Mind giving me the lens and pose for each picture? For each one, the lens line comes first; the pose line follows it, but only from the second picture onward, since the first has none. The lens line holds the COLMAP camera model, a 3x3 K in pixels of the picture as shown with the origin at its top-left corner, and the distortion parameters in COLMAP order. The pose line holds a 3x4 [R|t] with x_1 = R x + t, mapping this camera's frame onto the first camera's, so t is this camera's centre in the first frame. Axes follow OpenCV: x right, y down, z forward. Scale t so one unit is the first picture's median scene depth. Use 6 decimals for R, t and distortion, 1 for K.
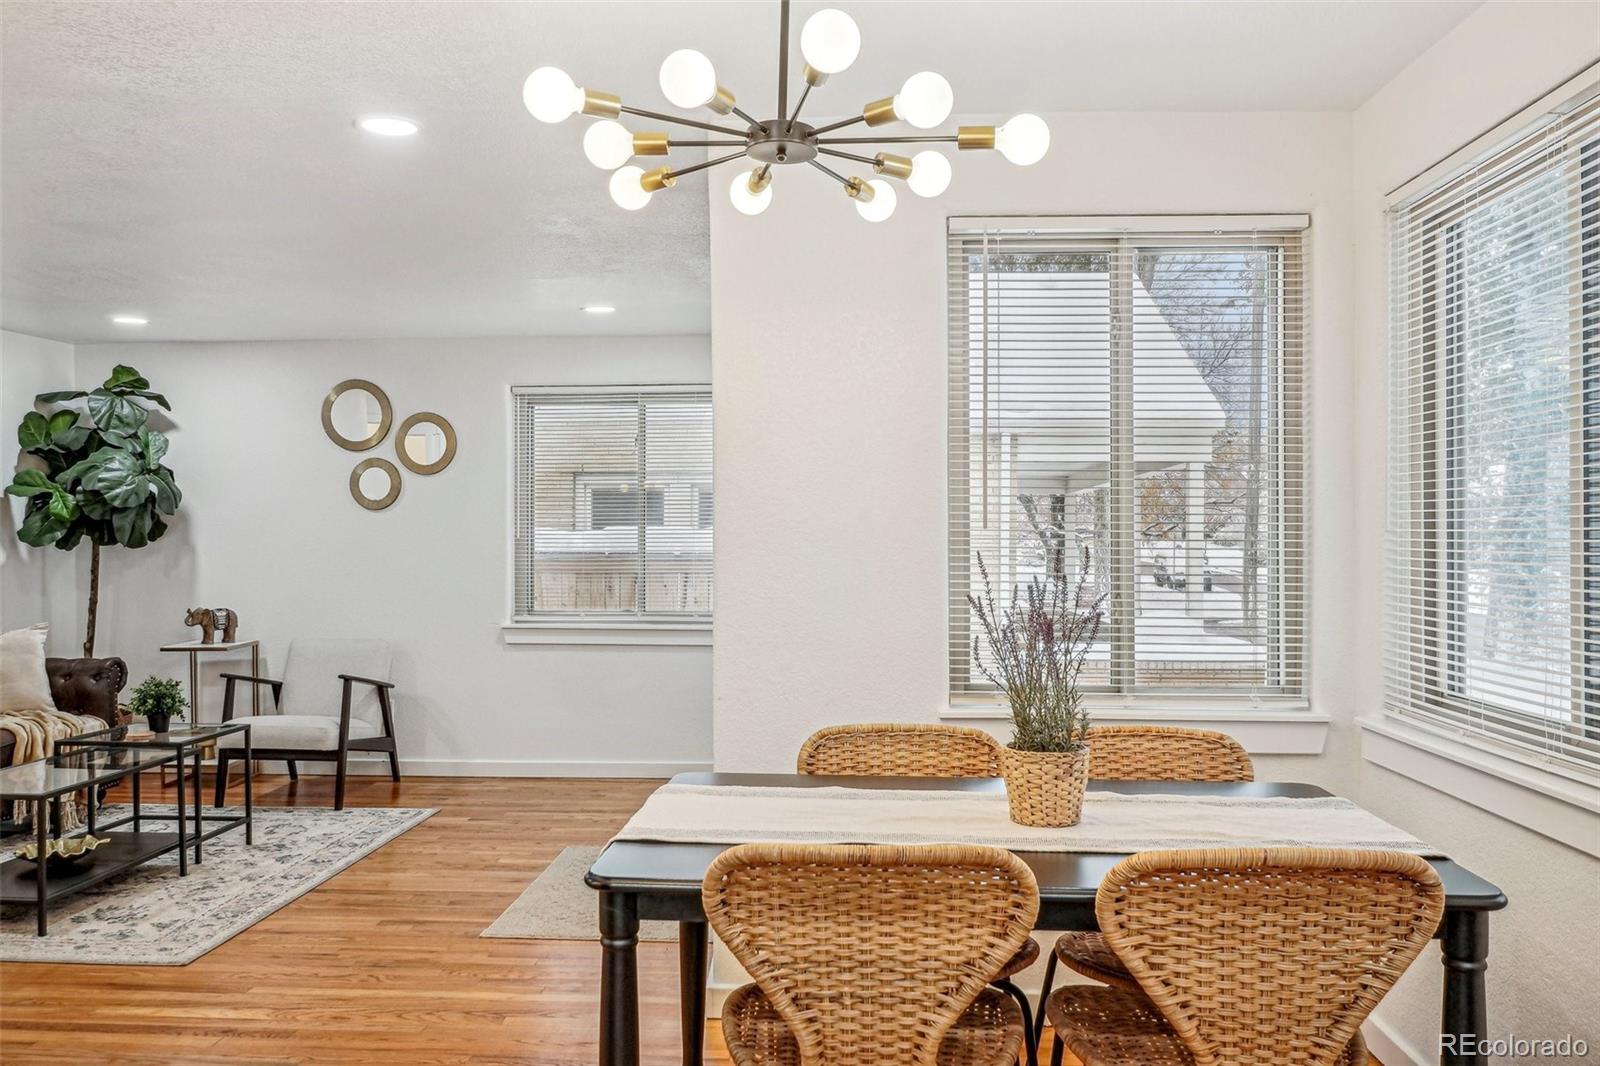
lens RADIAL K [[1201.6, 0, 799.7], [0, 1201.6, 536.2], [0, 0, 1]] dist [0.000929, 0.000744]
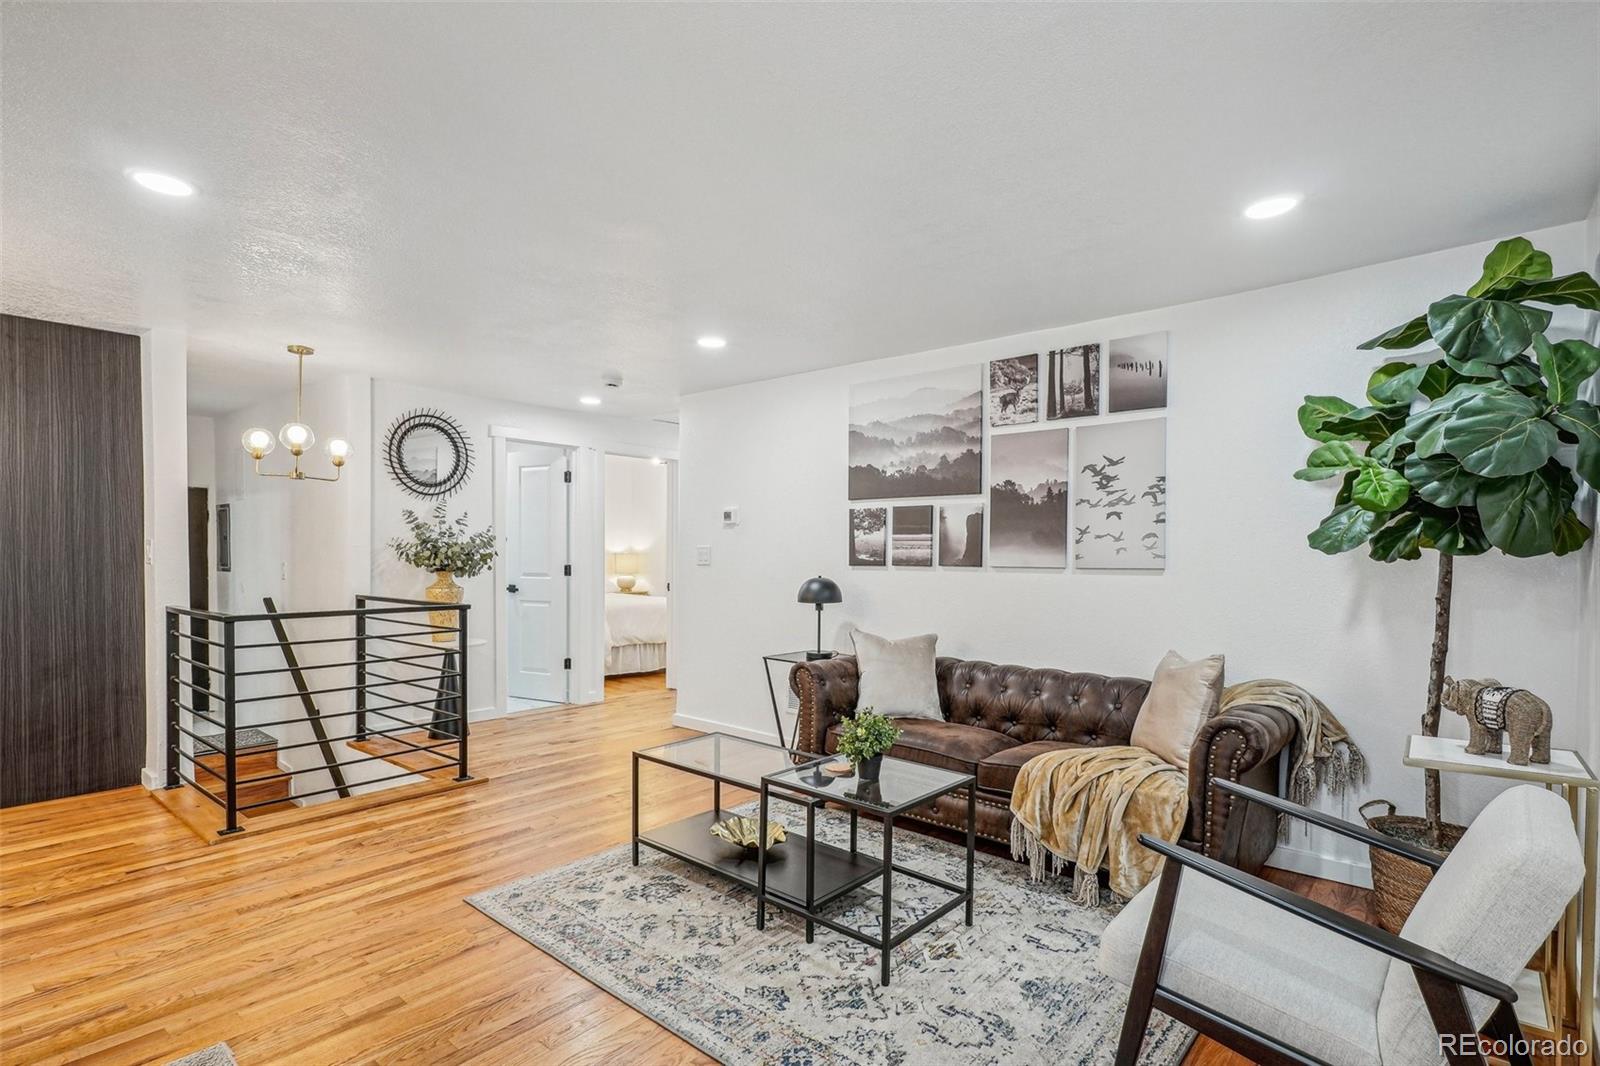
lens RADIAL K [[770.6, 0, 775.5], [0, 770.6, 570.2], [0, 0, 1]] dist [-0.004185, -0.000451]
pose [[-0.612787, 0.016764, -0.790070, -0.061667], [-0.000898, 0.999760, 0.021910, 0.007154], [0.790248, 0.014136, -0.612624, 1.026438]]
